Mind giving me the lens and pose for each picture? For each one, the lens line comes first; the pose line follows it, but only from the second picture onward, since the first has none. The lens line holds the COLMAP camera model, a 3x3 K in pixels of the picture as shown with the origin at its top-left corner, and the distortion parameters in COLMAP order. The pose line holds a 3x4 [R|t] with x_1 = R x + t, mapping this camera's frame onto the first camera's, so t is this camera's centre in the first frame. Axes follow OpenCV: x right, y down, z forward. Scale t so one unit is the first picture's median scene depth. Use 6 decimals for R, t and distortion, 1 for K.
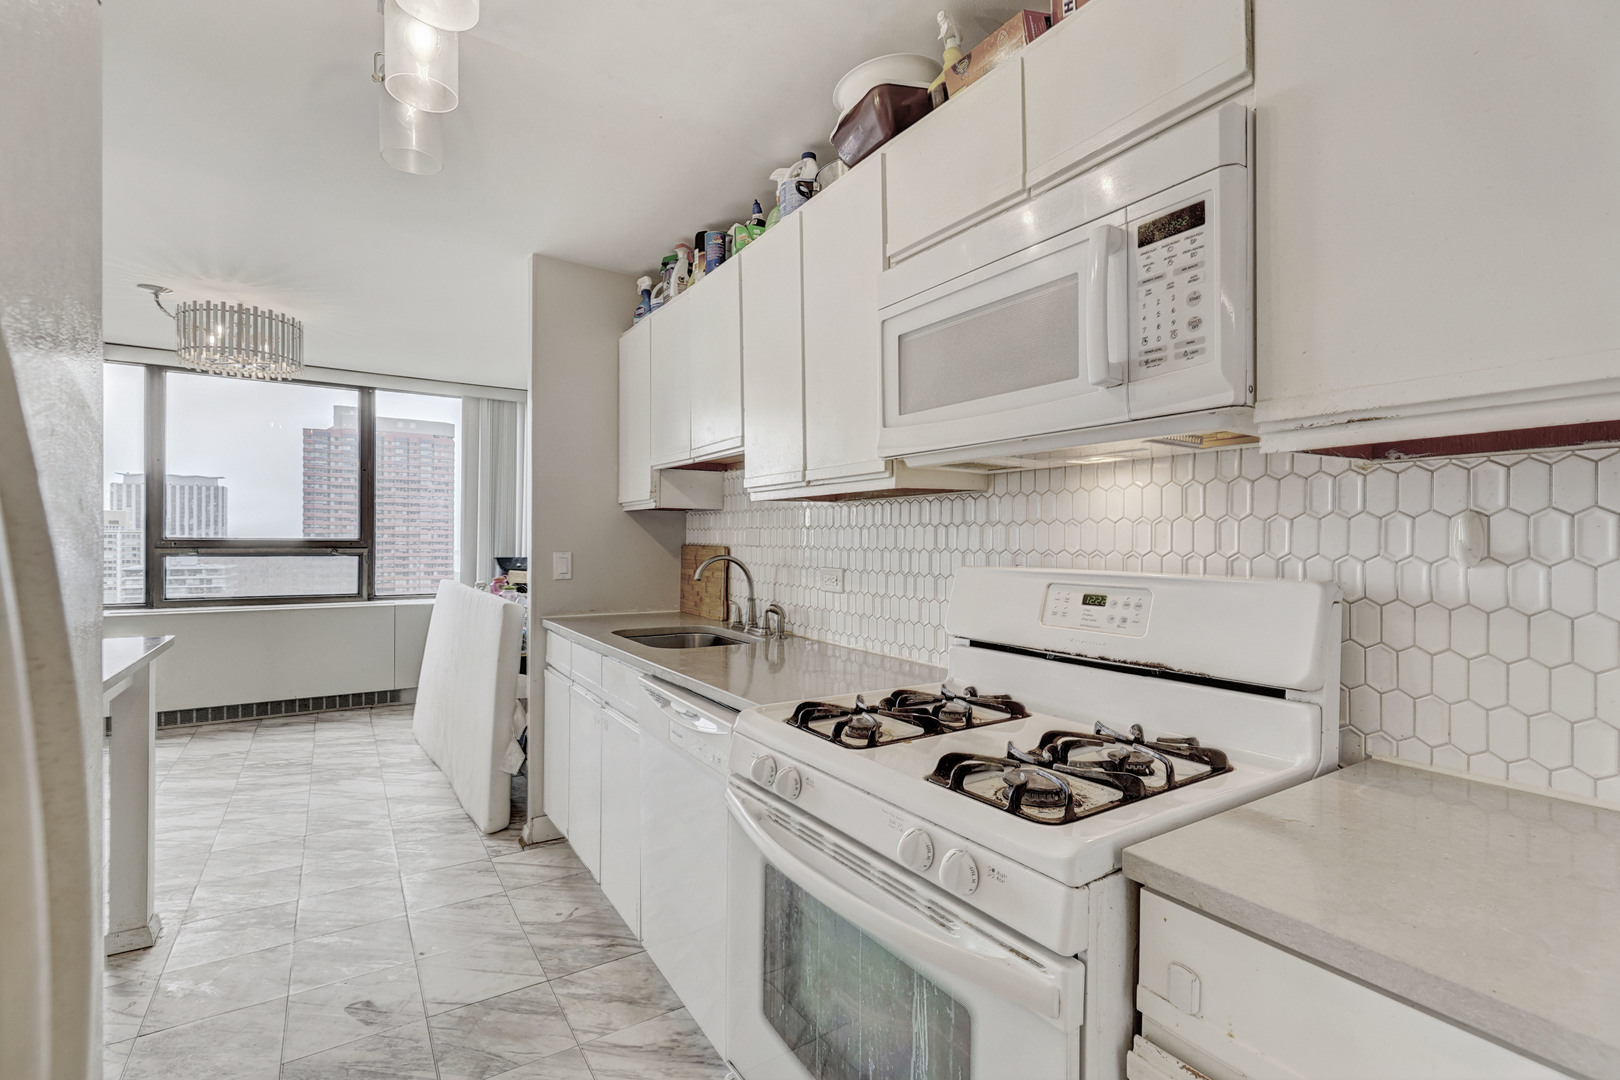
lens RADIAL K [[730.4, 0, 804.1], [0, 730.4, 543.4], [0, 0, 1]] dist [-0.000872, 0.001389]
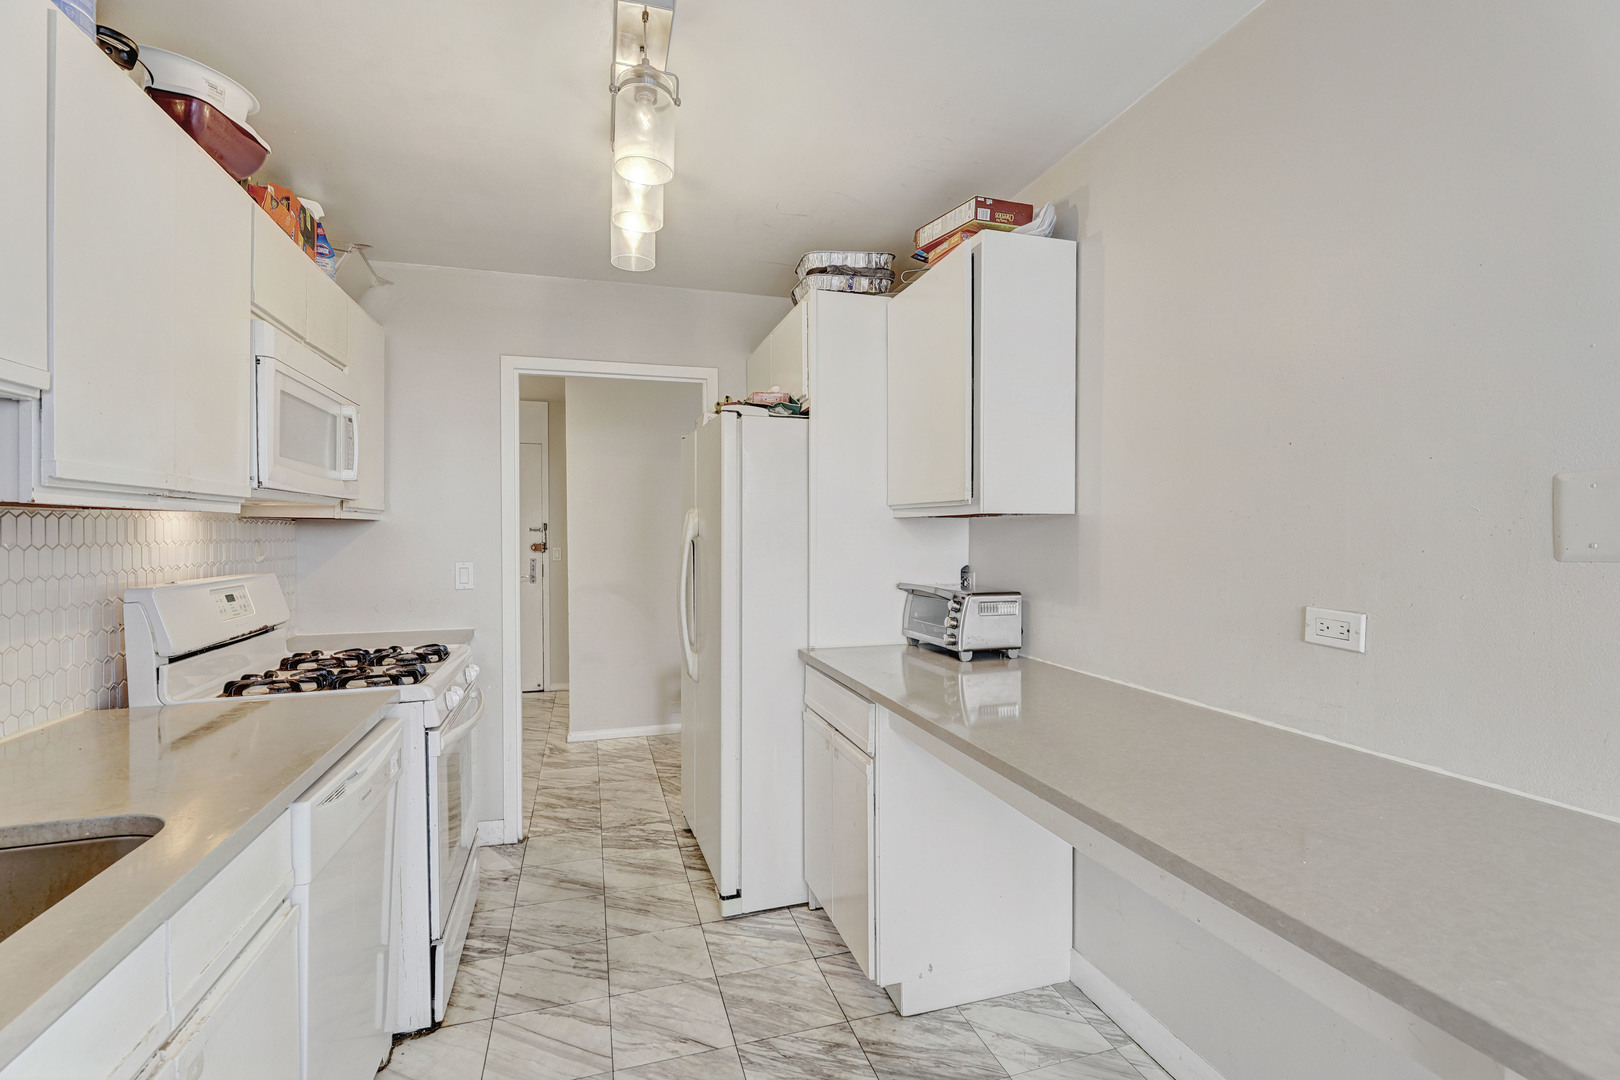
lens RADIAL K [[730.4, 0, 822.0], [0, 730.4, 543.4], [0, 0, 1]] dist [-0.000872, 0.001389]
pose [[-0.966543, -0.007104, 0.256407, -0.527336], [-0.002208, 0.999810, 0.019378, -0.029610], [-0.256496, 0.018164, -0.966375, 0.985146]]
